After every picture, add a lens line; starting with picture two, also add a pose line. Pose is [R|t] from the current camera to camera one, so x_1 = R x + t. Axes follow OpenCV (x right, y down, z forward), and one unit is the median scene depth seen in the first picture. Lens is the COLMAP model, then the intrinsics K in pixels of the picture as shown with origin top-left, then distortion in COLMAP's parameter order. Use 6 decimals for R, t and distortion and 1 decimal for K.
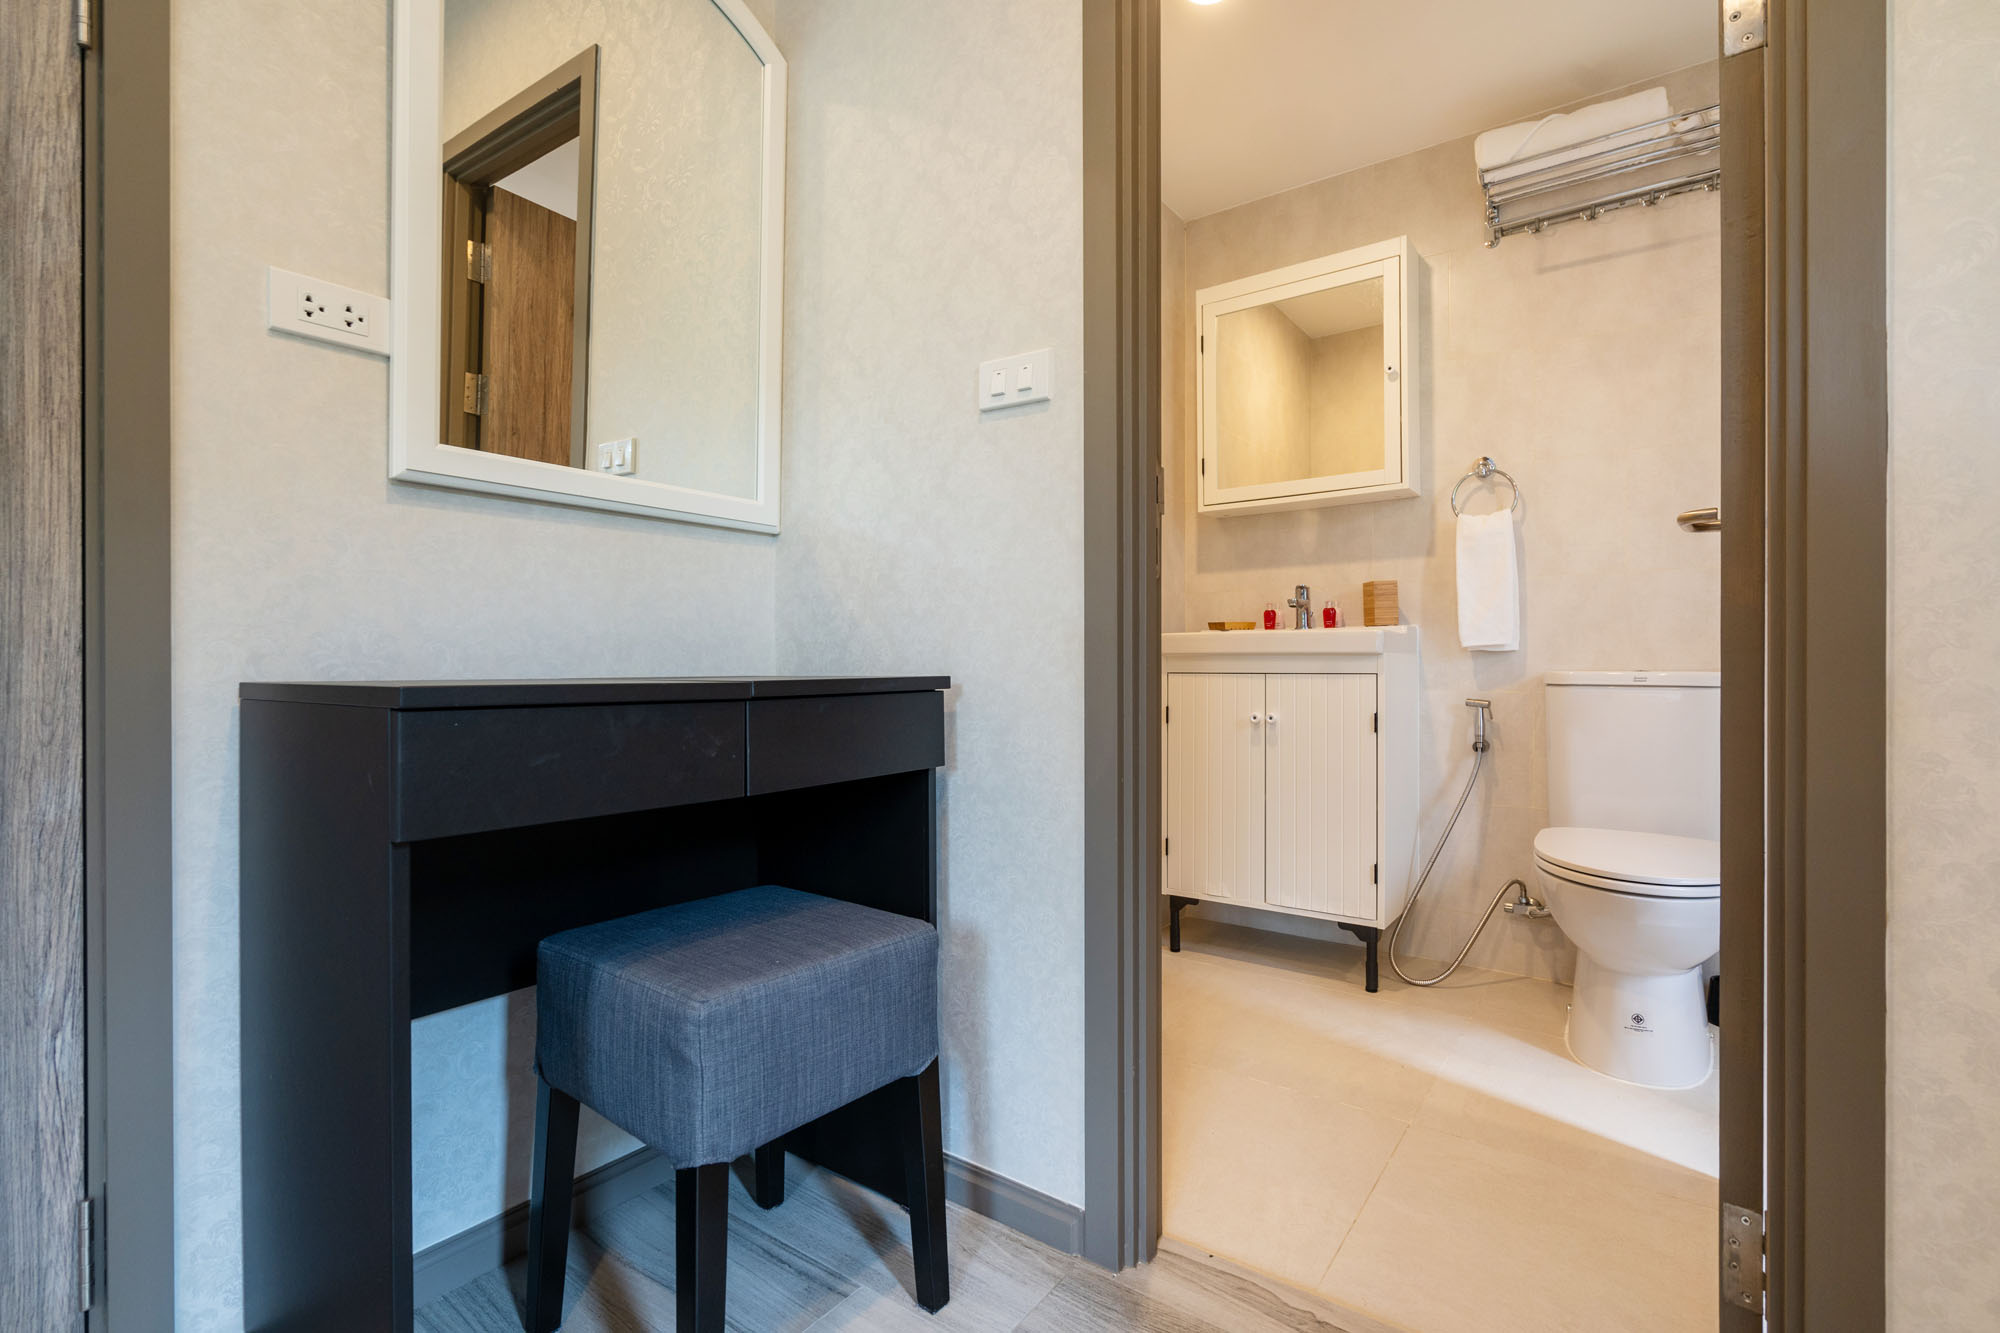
lens RADIAL K [[912.7, 0, 1018.4], [0, 912.7, 668.9], [0, 0, 1]] dist [-0.000420, -0.000773]
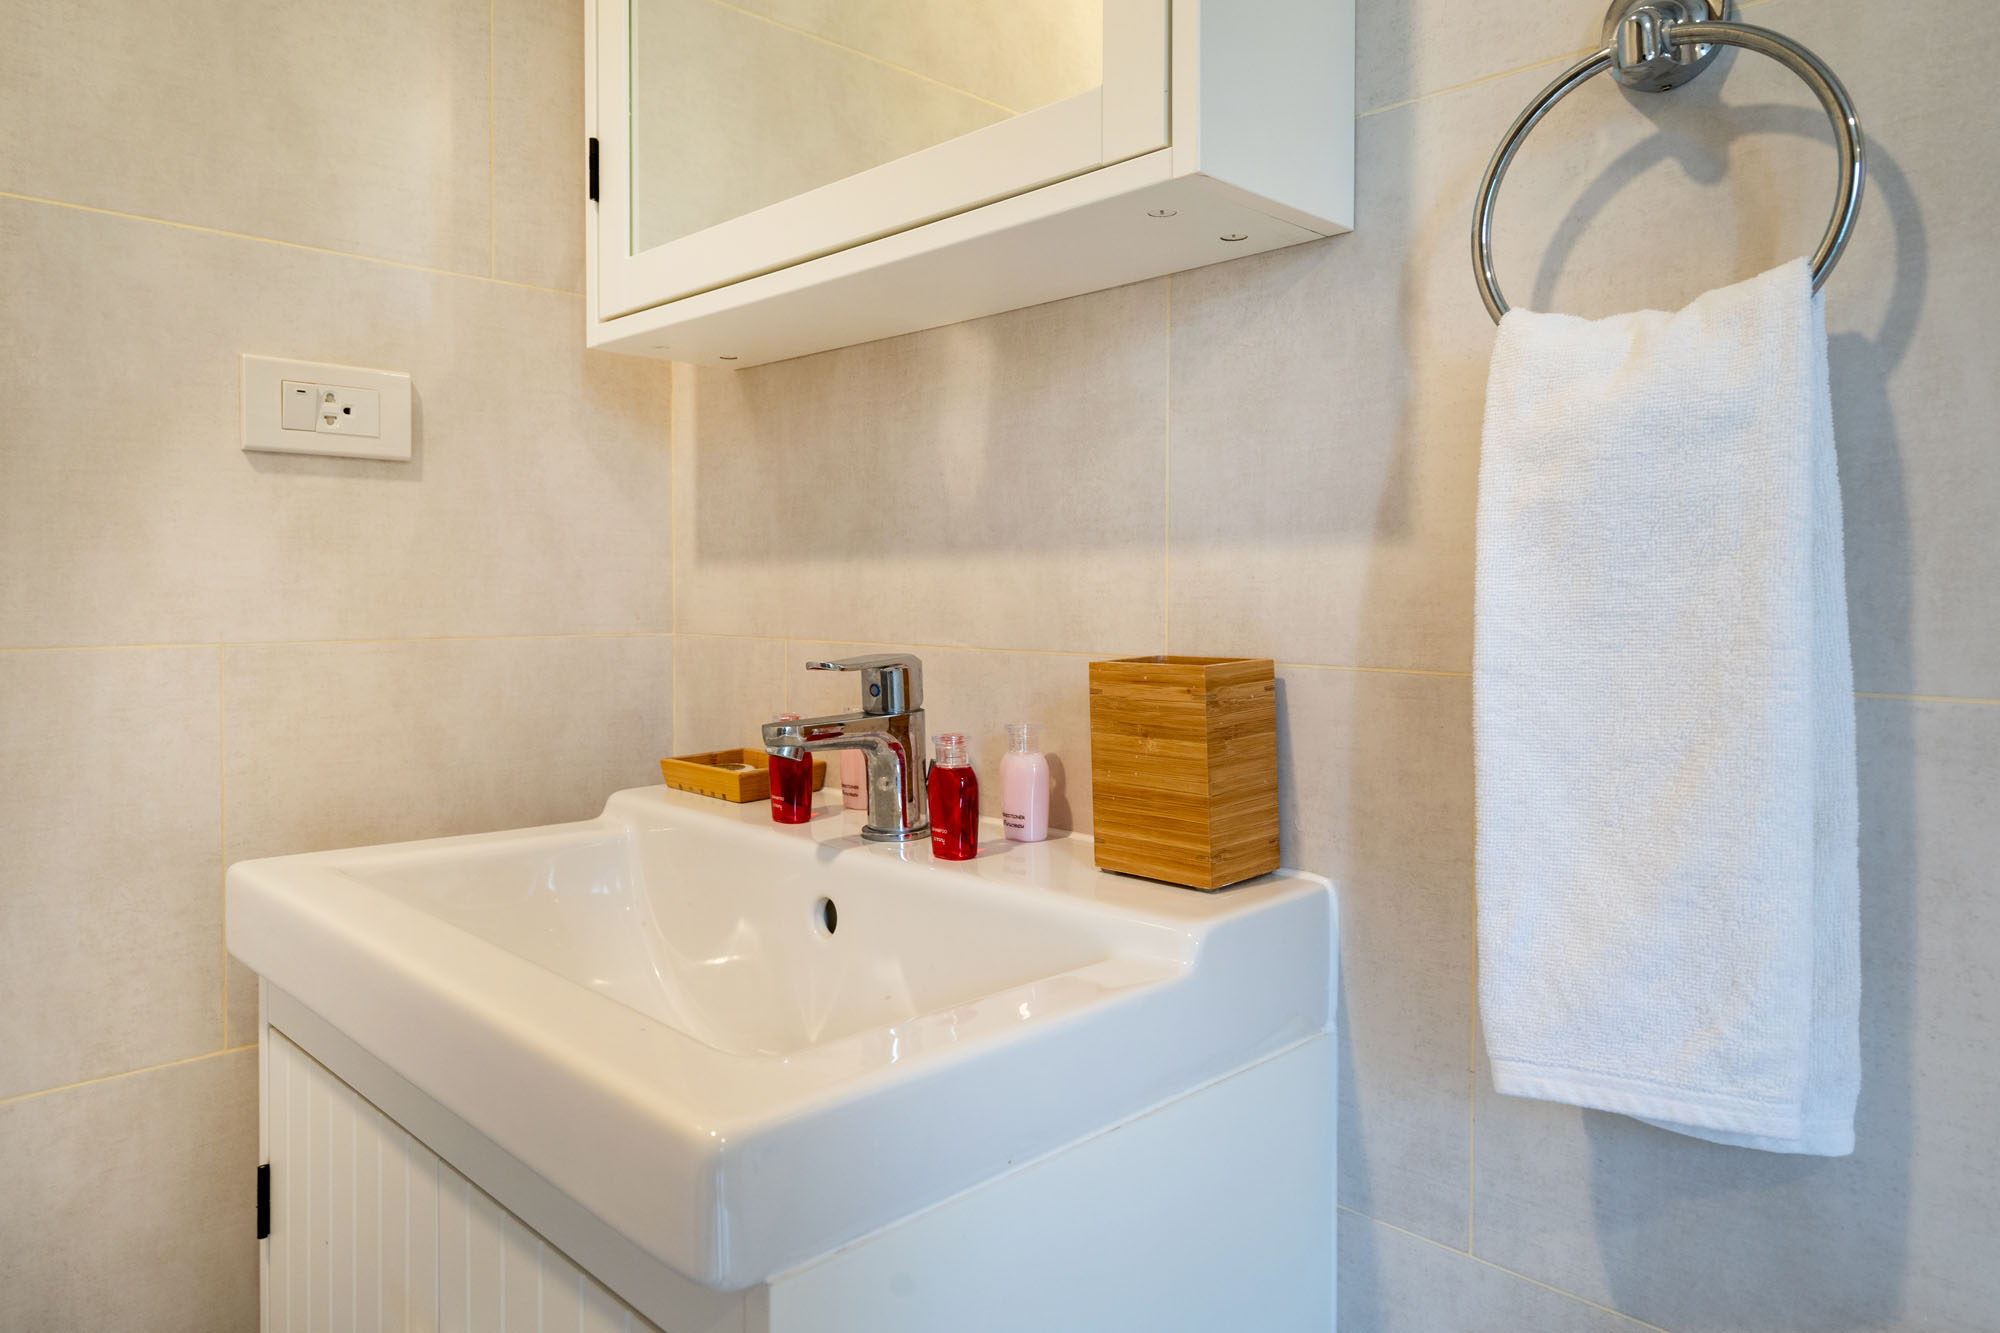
lens RADIAL K [[1321.9, 0, 990.9], [0, 1321.9, 632.1], [0, 0, 1]] dist [0.012196, 0.001683]
pose [[0.981536, 0.014827, -0.190701, 0.436721], [-0.011016, 0.999718, 0.021028, -0.112929], [0.190959, -0.018539, 0.981423, 0.733288]]
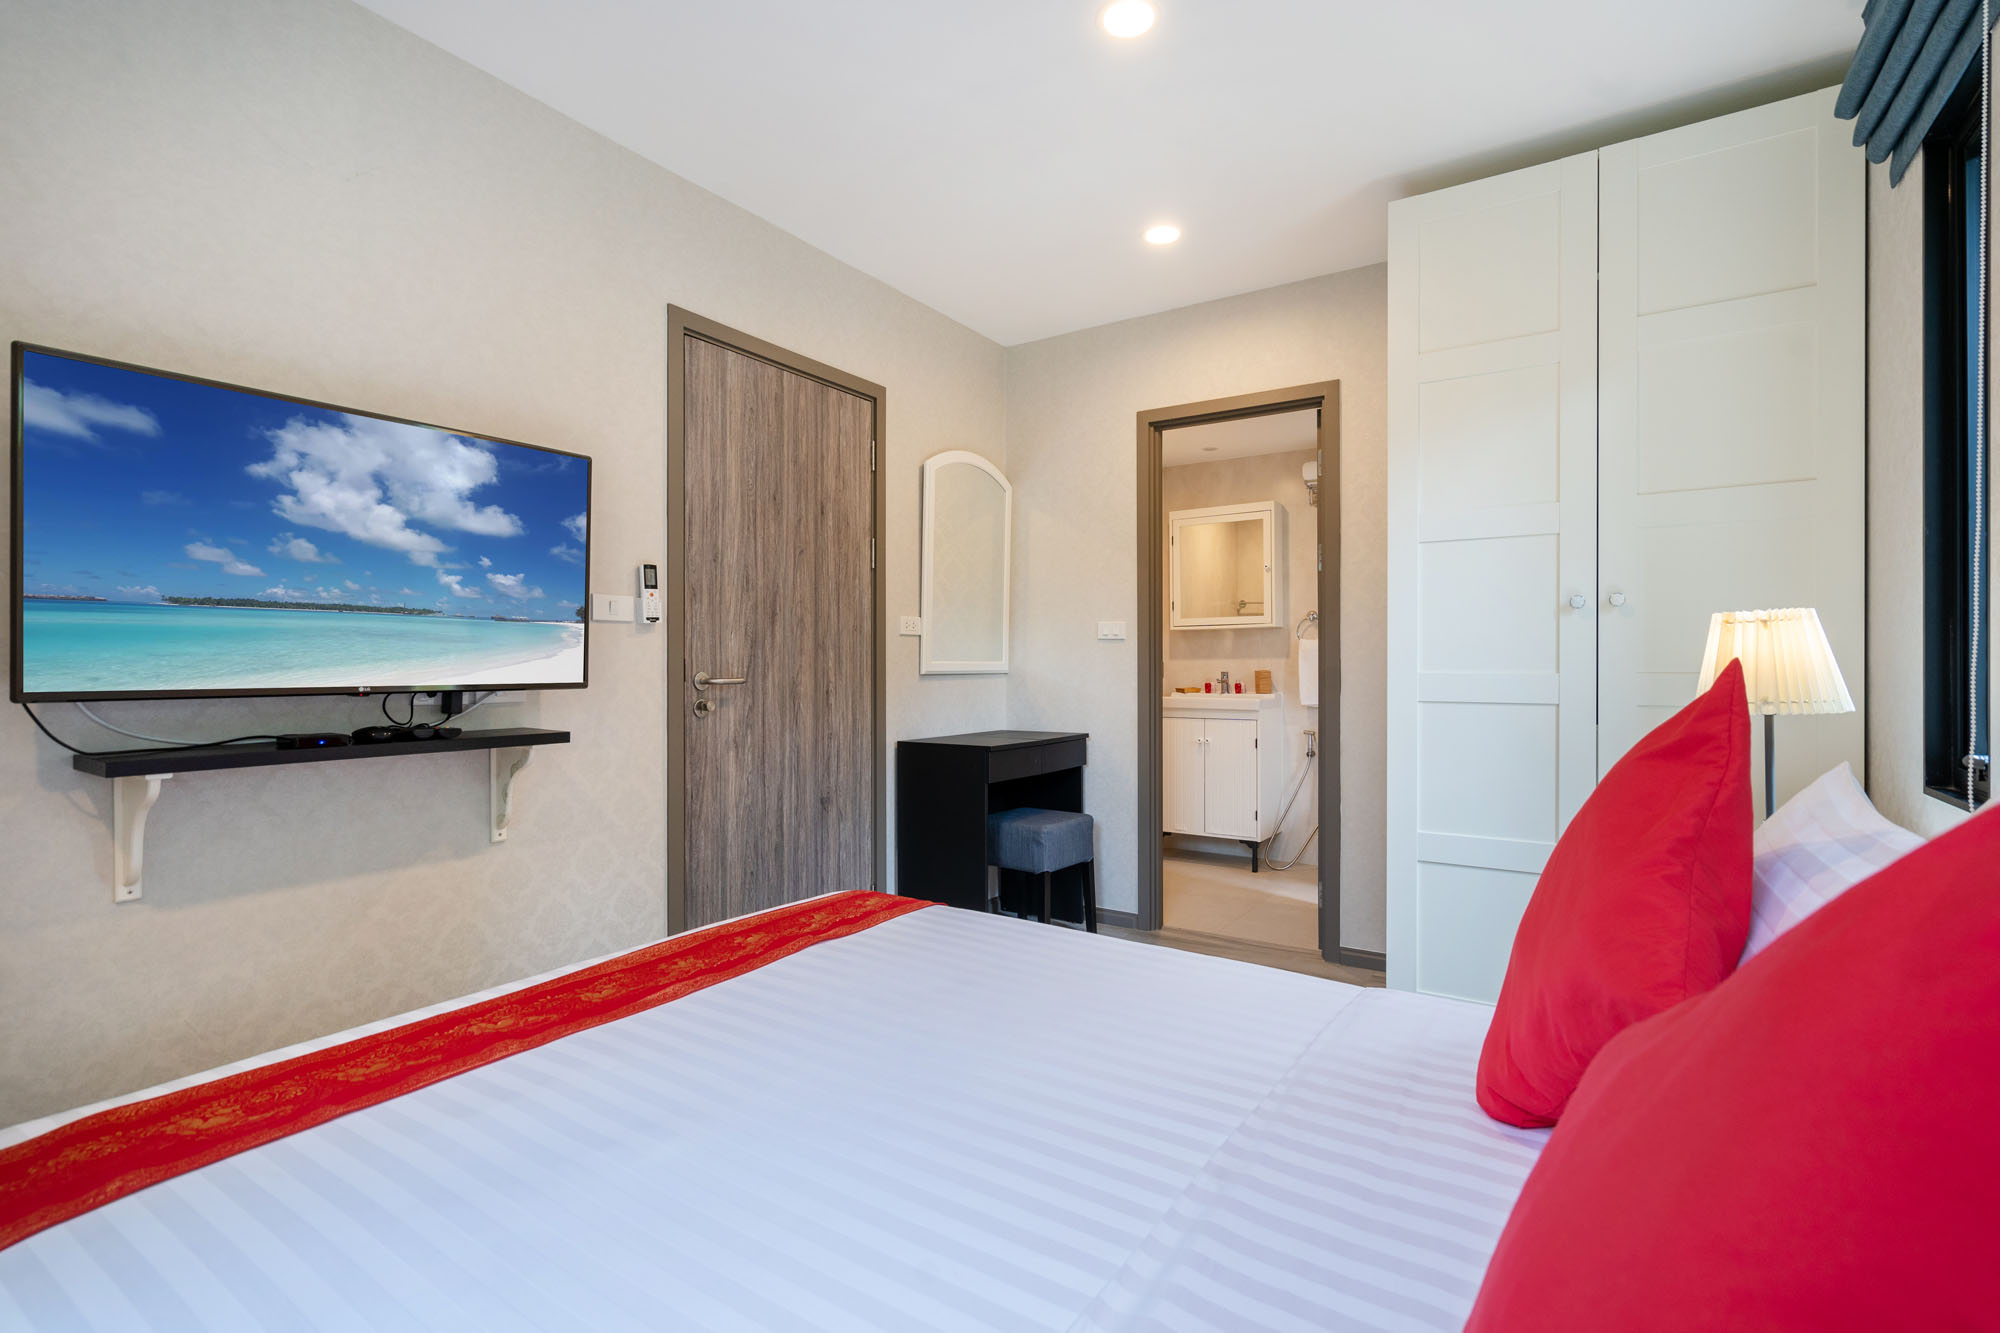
lens RADIAL K [[912.7, 0, 1014.4], [0, 912.7, 673.4], [0, 0, 1]] dist [-0.000420, -0.000773]
pose [[0.999319, -0.001703, 0.036870, -0.221386], [0.001549, 0.999990, 0.004198, -0.103181], [-0.036877, -0.004139, 0.999311, -0.990870]]
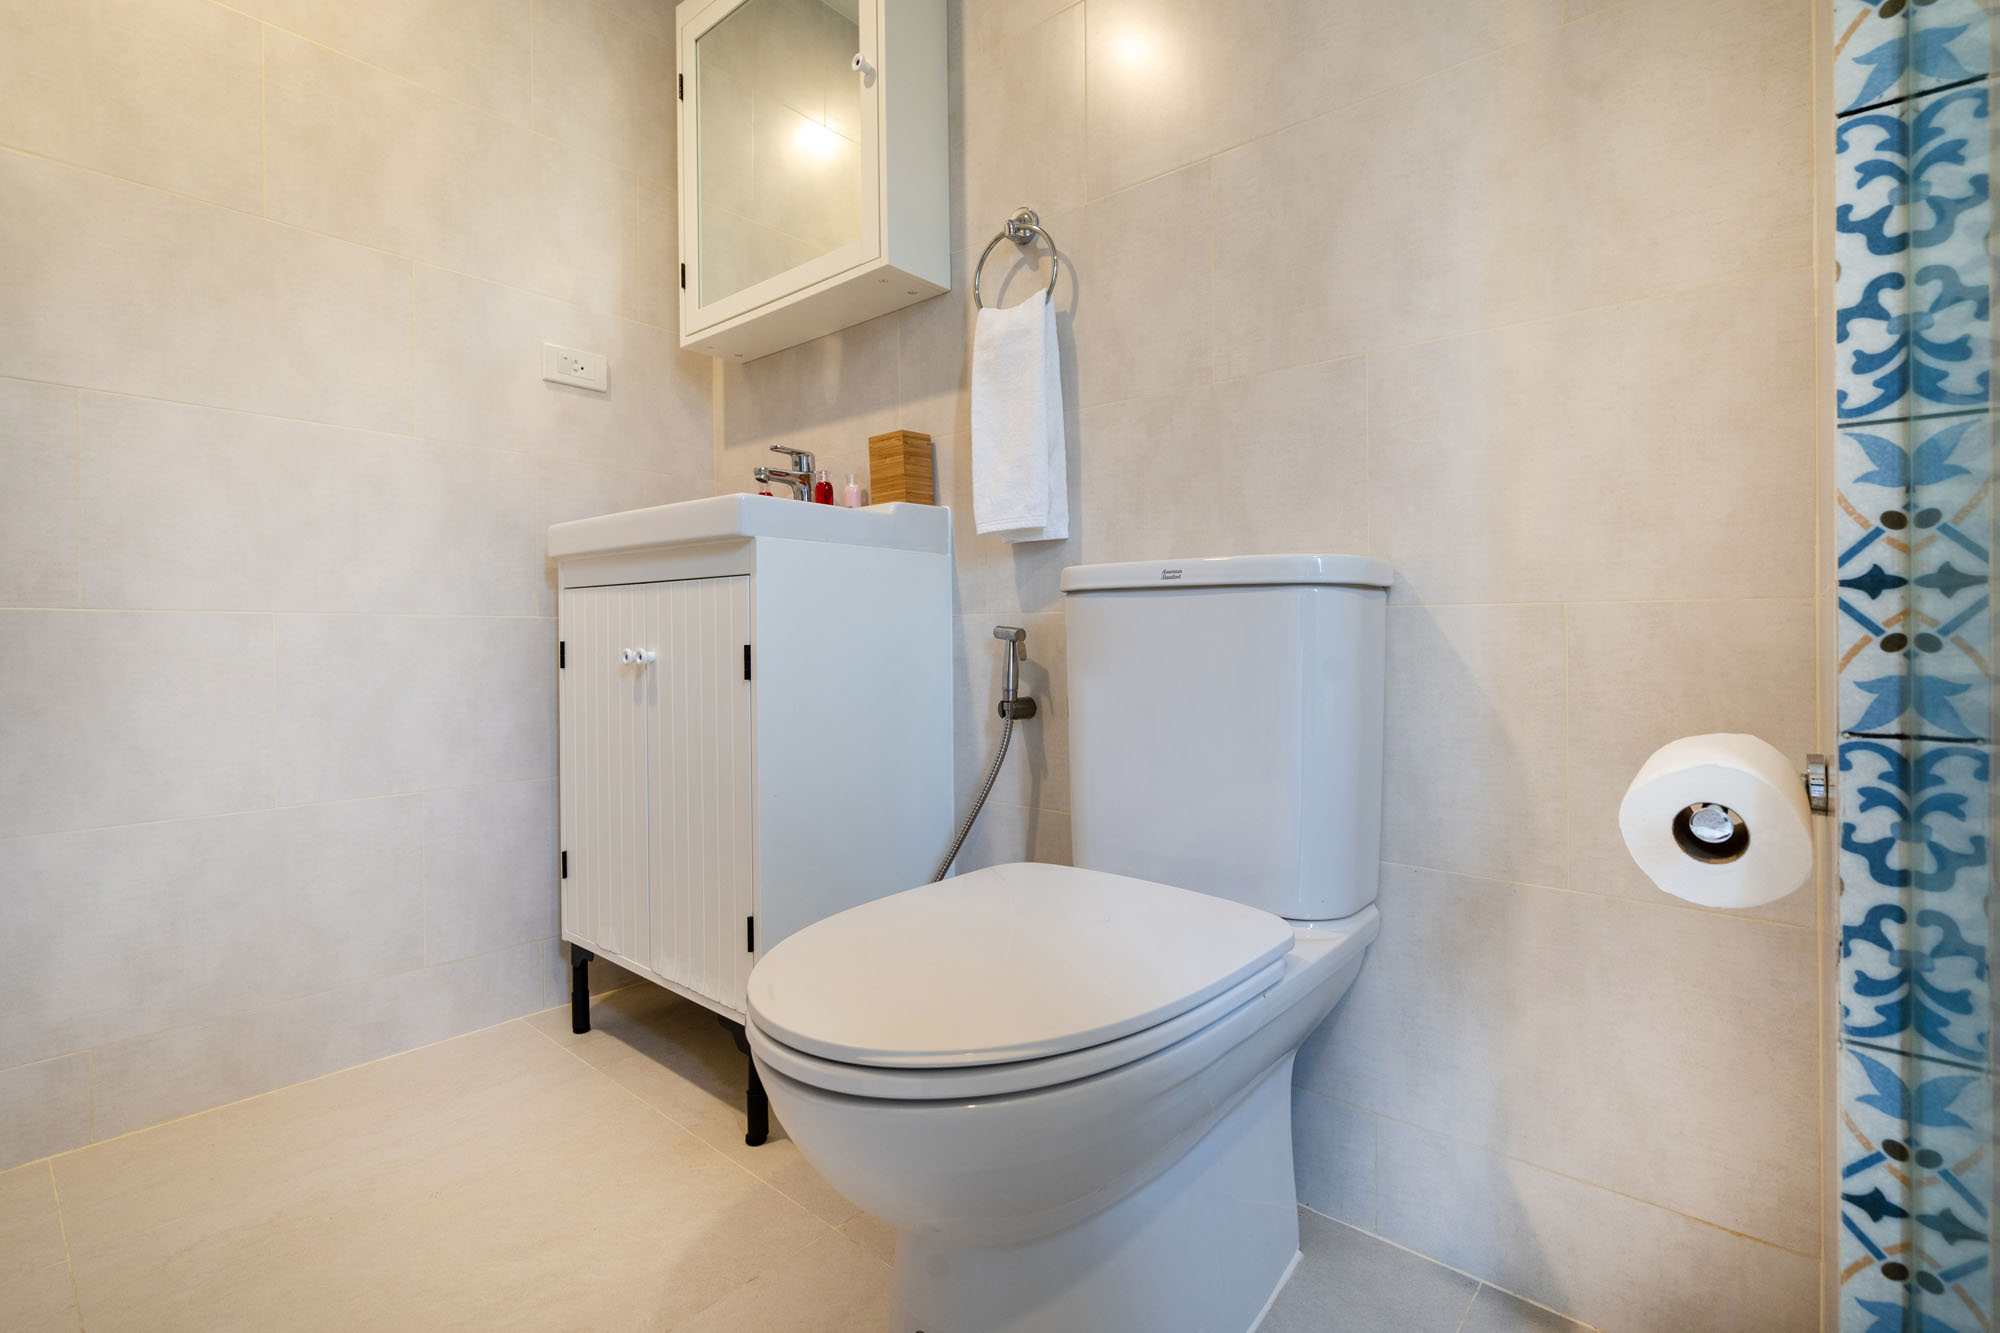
lens RADIAL K [[912.7, 0, 1011.2], [0, 912.7, 633.8], [0, 0, 1]] dist [-0.000420, -0.000773]
pose [[0.996057, -0.002474, -0.088686, 0.554595], [0.001877, 0.999975, -0.006818, 0.041948], [0.088701, 0.006625, 0.996036, 0.424744]]
